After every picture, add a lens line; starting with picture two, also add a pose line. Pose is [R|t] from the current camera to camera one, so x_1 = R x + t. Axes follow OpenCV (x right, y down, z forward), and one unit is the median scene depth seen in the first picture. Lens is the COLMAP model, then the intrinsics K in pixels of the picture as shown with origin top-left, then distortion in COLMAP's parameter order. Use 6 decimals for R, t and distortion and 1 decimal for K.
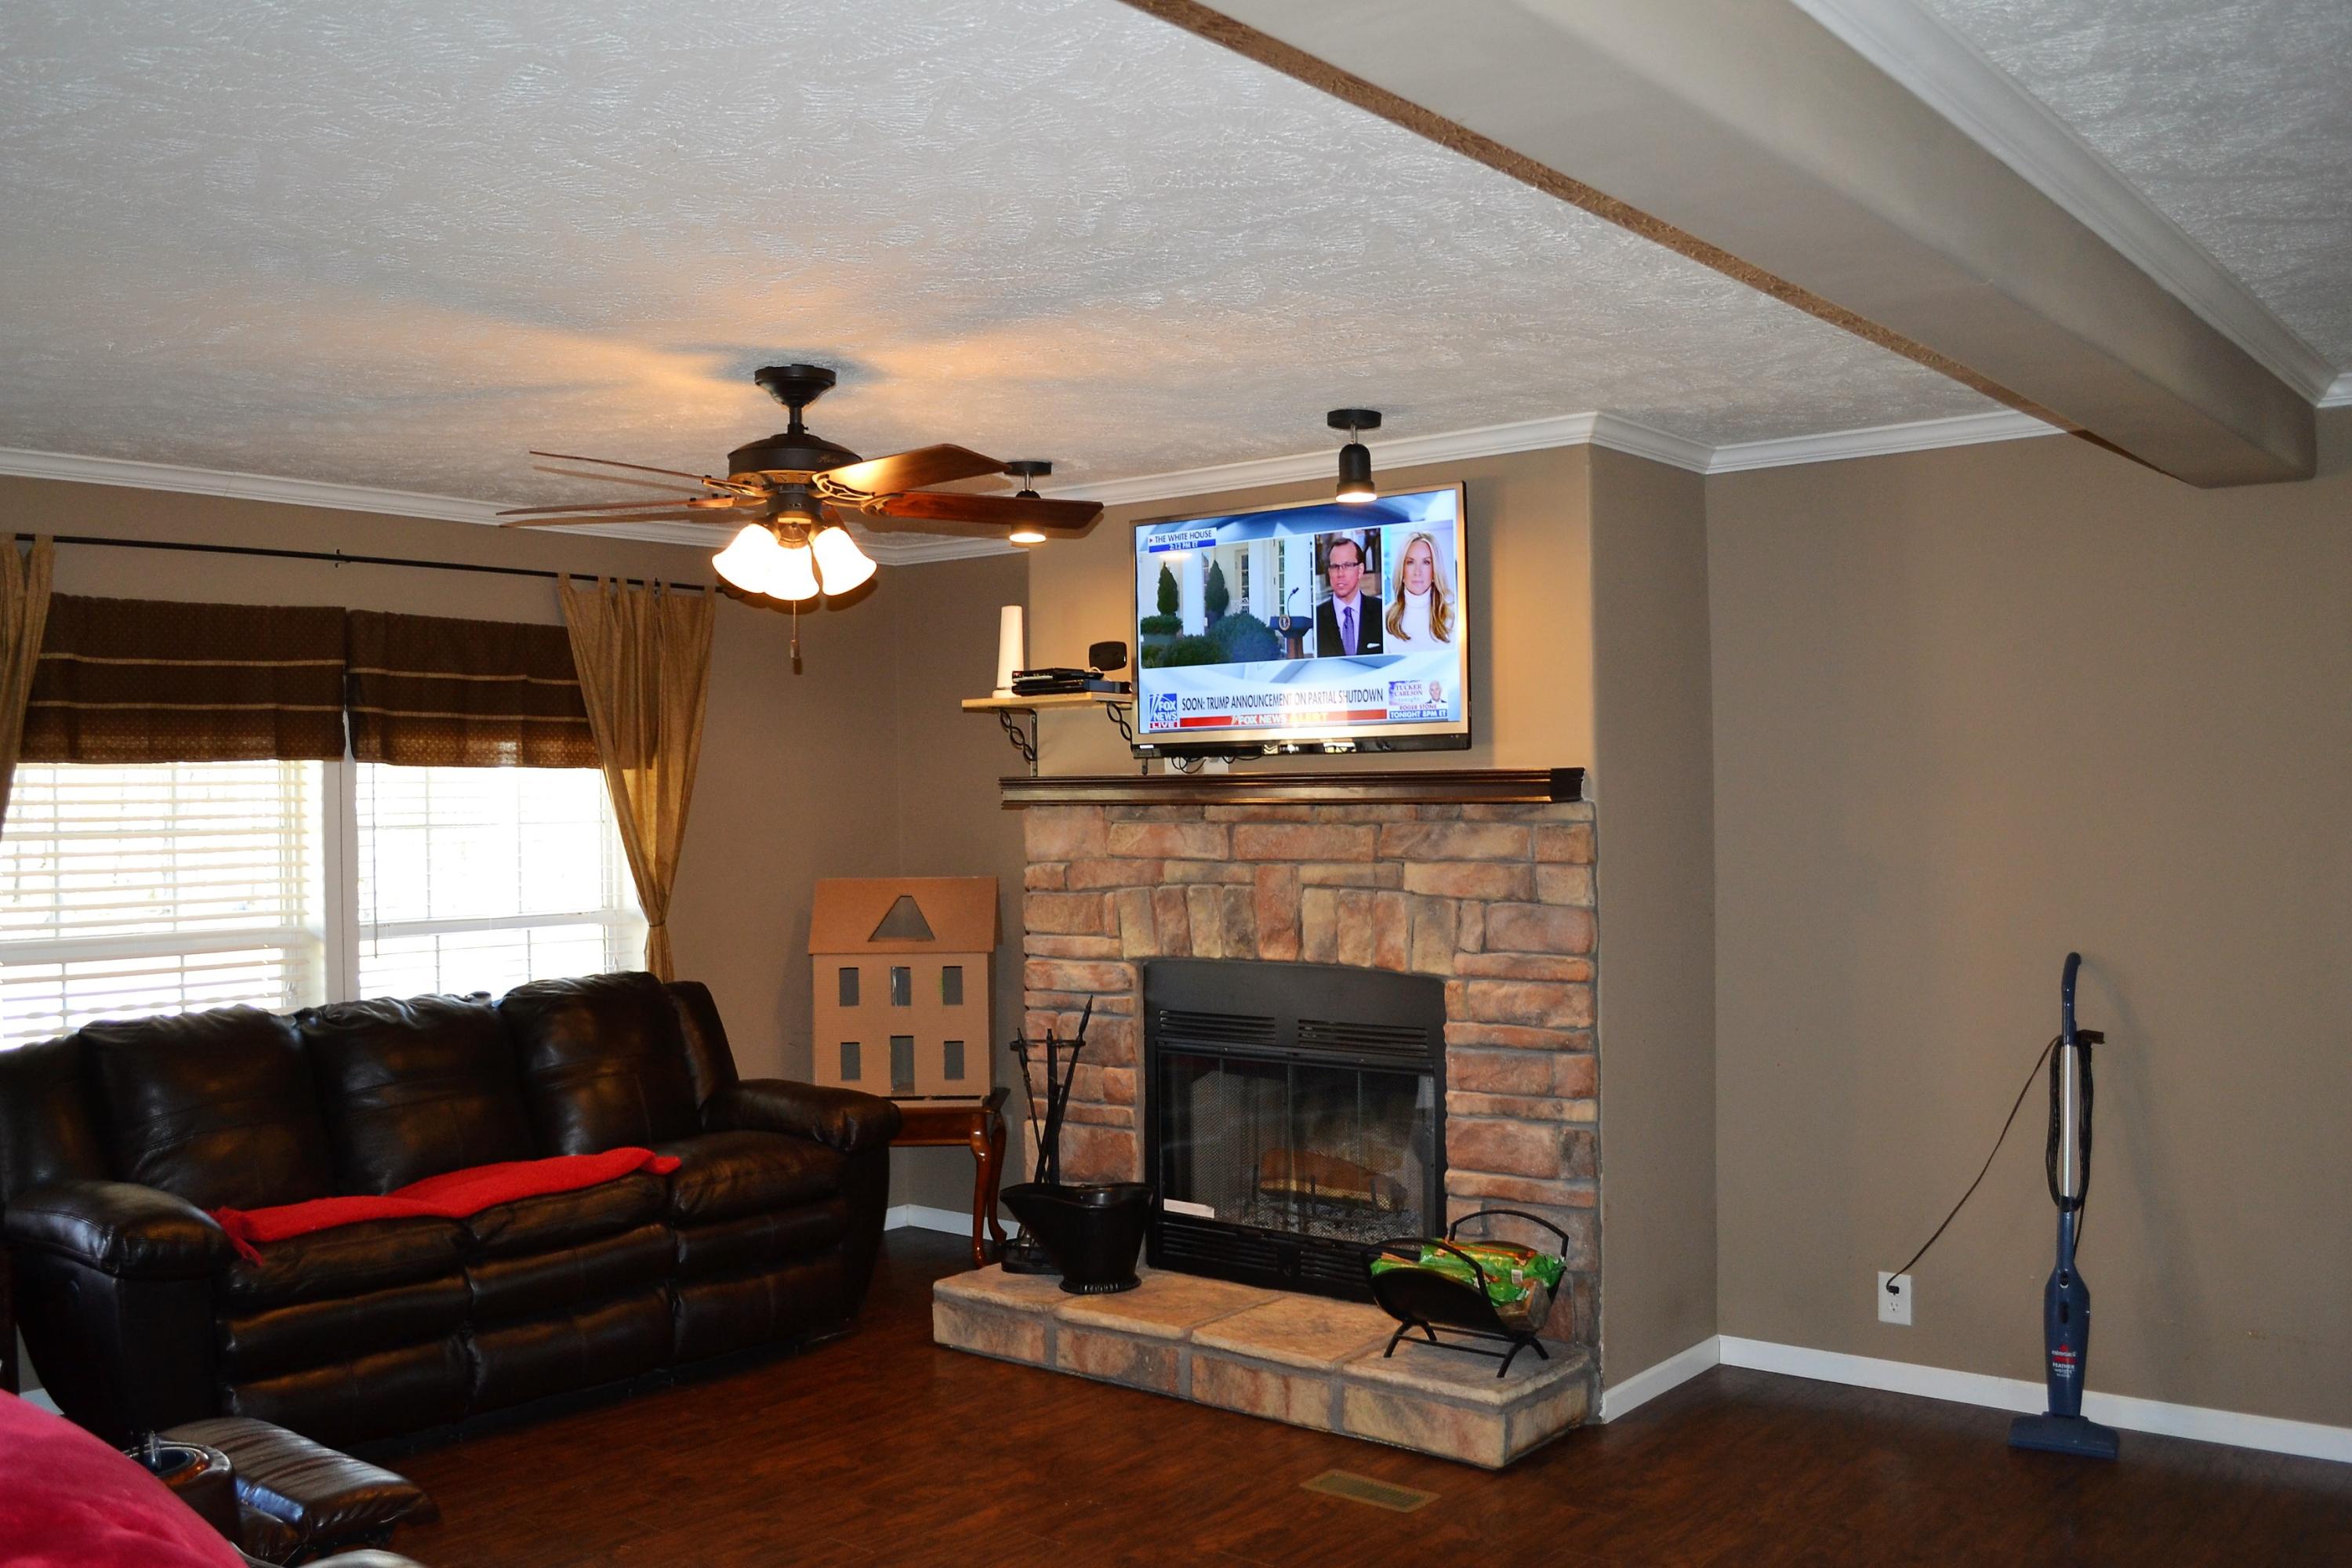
lens RADIAL K [[2080.0, 0, 1082.7], [0, 2080.0, 802.4], [0, 0, 1]] dist [-0.083792, 0.016897]
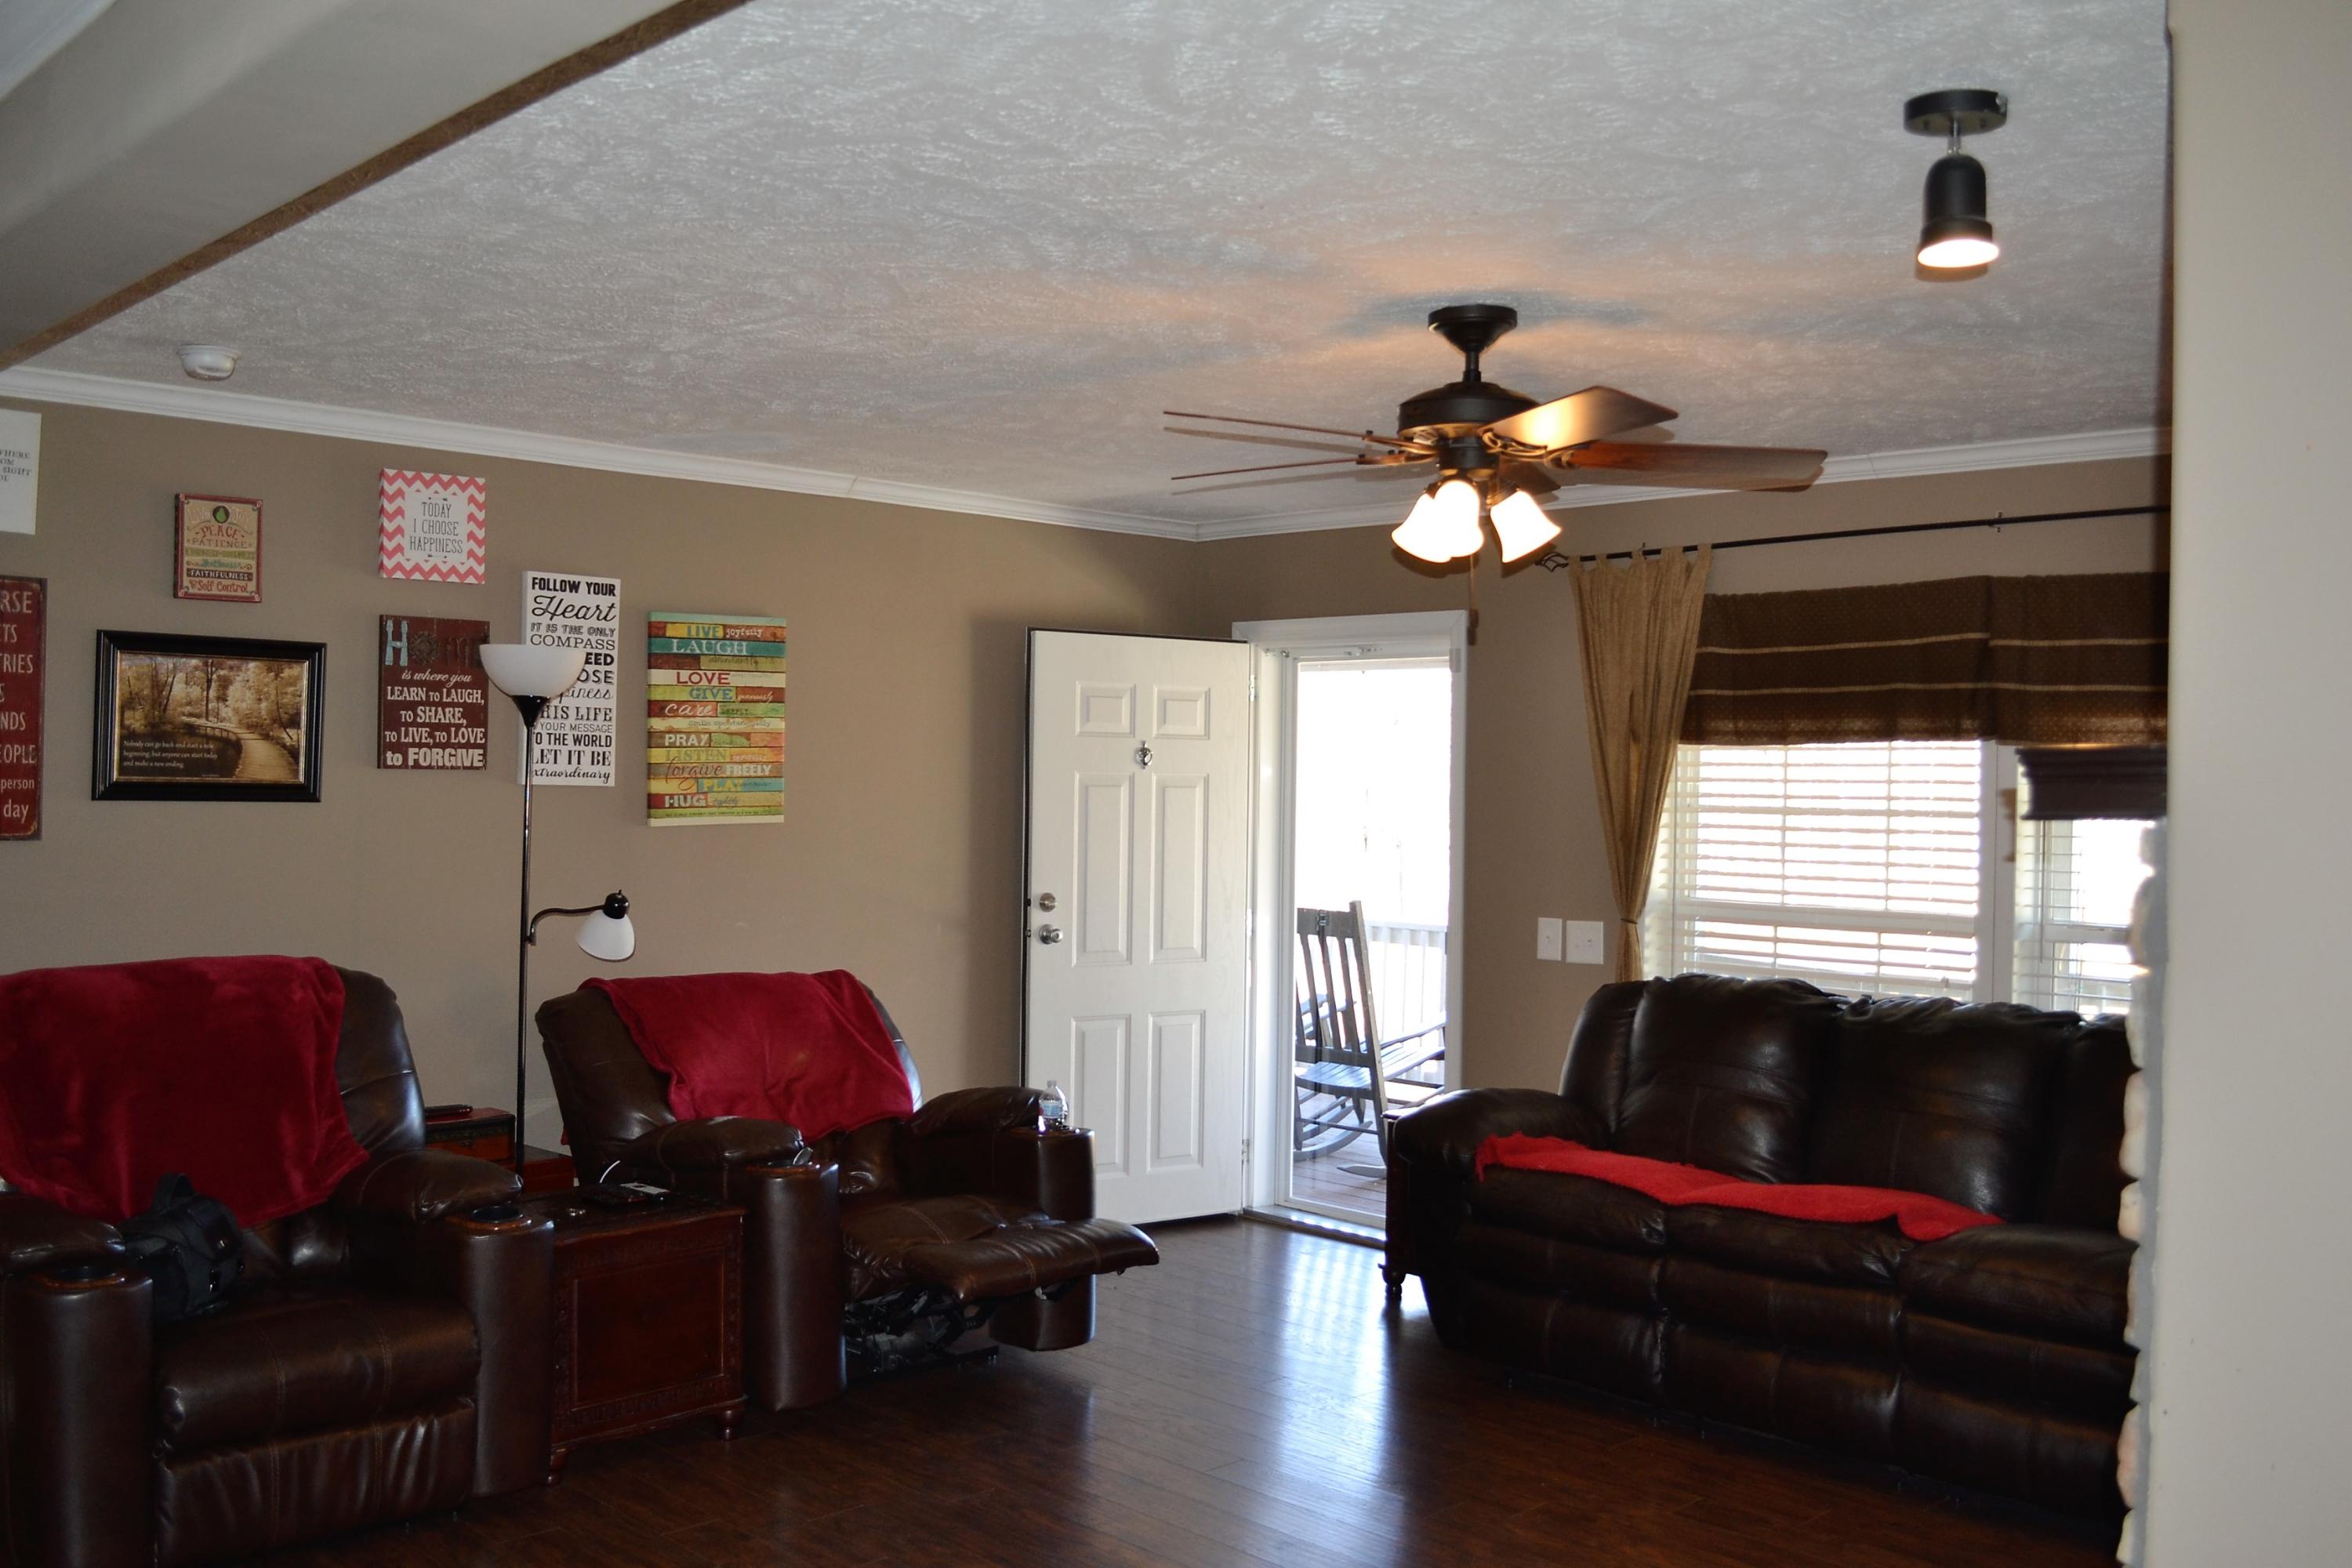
lens RADIAL K [[2080.0, 0, 1164.8], [0, 2080.0, 785.1], [0, 0, 1]] dist [-0.083792, 0.016897]
pose [[-0.096519, 0.020753, -0.995115, 0.673732], [-0.012486, 0.999679, 0.022060, -0.018437], [0.995253, 0.014554, -0.096229, 0.814723]]
